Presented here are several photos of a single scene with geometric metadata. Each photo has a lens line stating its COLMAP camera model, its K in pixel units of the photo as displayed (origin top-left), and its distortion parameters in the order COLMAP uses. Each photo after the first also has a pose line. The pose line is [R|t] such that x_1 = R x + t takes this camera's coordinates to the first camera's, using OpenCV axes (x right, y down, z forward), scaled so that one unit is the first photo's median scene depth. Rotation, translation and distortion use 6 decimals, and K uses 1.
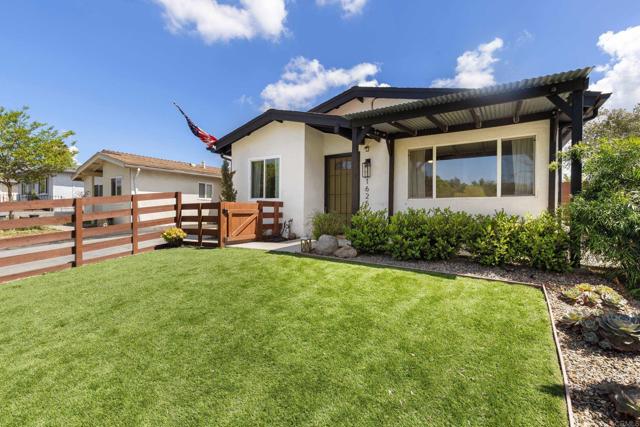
lens RADIAL K [[289.2, 0, 322.6], [0, 289.2, 212.4], [0, 0, 1]] dist [0.006252, -0.000555]
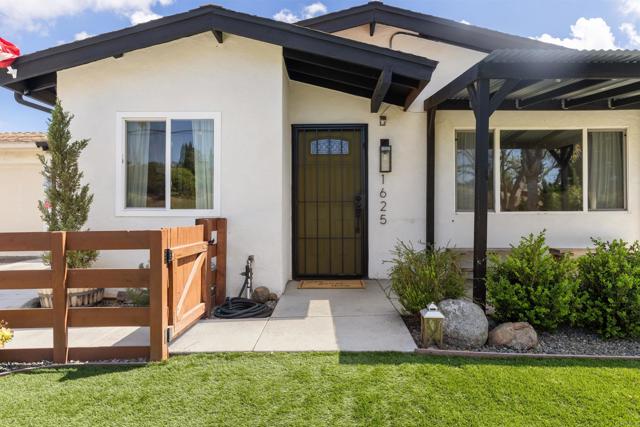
lens RADIAL K [[416.1, 0, 316.5], [0, 416.1, 215.6], [0, 0, 1]] dist [-0.012486, 0.000394]
pose [[0.853404, -0.011990, 0.521113, -0.362047], [0.009833, 0.999928, 0.006904, -0.044133], [-0.521158, -0.000768, 0.853460, 0.380976]]
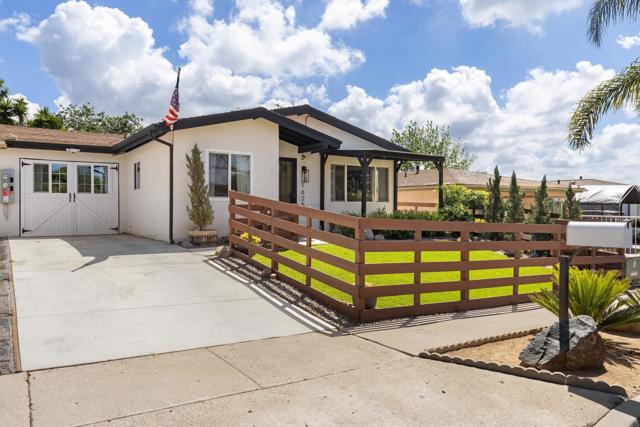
lens RADIAL K [[485.2, 0, 318.2], [0, 485.2, 208.6], [0, 0, 1]] dist [0.004953, -0.003650]
pose [[0.385807, -0.003985, 0.922571, -1.574941], [0.004883, 0.999985, 0.002277, -0.018839], [-0.922566, 0.003627, 0.385821, 0.194759]]
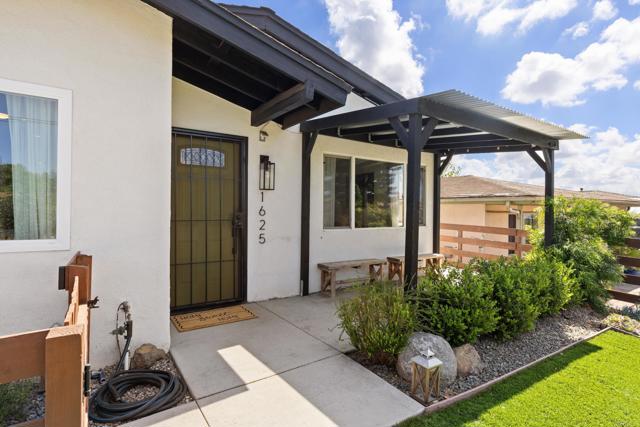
lens RADIAL K [[343.4, 0, 318.4], [0, 343.4, 212.6], [0, 0, 1]] dist [0.006698, 0.001972]
pose [[0.394484, -0.003627, 0.918896, -0.378216], [-0.000346, 0.999992, 0.004096, -0.079826], [-0.918903, -0.001934, 0.394480, 0.643634]]
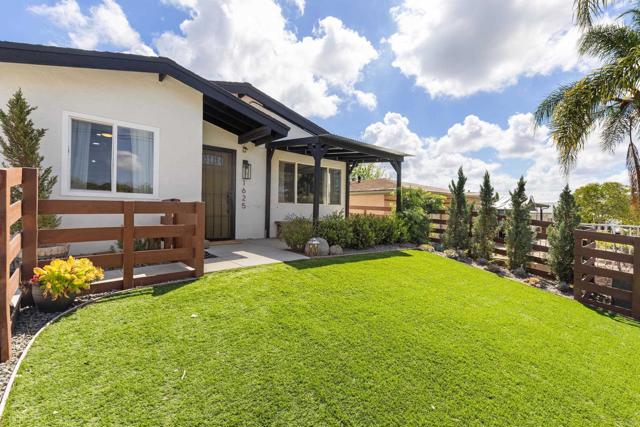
lens RADIAL K [[289.2, 0, 317.8], [0, 289.2, 213.1], [0, 0, 1]] dist [0.006252, -0.000555]
pose [[0.284122, -0.005236, 0.958774, -0.694130], [-0.008571, 0.999931, 0.008001, -0.015831], [-0.958750, -0.010491, 0.284058, 0.476121]]
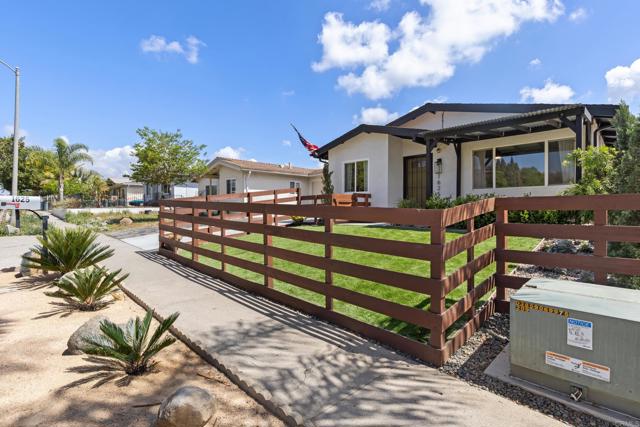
lens RADIAL K [[318.1, 0, 322.2], [0, 318.1, 211.1], [0, 0, 1]] dist [0.001278, -0.000920]
pose [[0.976391, -0.006993, -0.215898, -0.043569], [0.006584, 0.999975, -0.002615, 0.043519], [0.215911, 0.001132, 0.976412, -0.458054]]
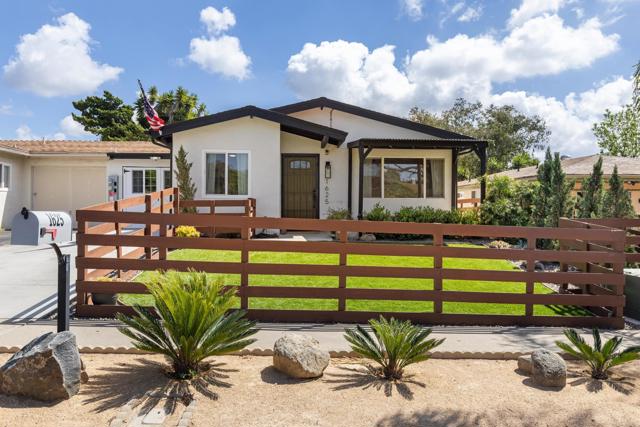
lens RADIAL K [[461.9, 0, 322.2], [0, 461.9, 228.1], [0, 0, 1]] dist [0.002516, 0.001883]
pose [[0.796787, -0.027924, 0.603615, -0.927438], [0.004774, 0.999191, 0.039922, 0.001214], [-0.604242, -0.028927, 0.796276, -0.410609]]
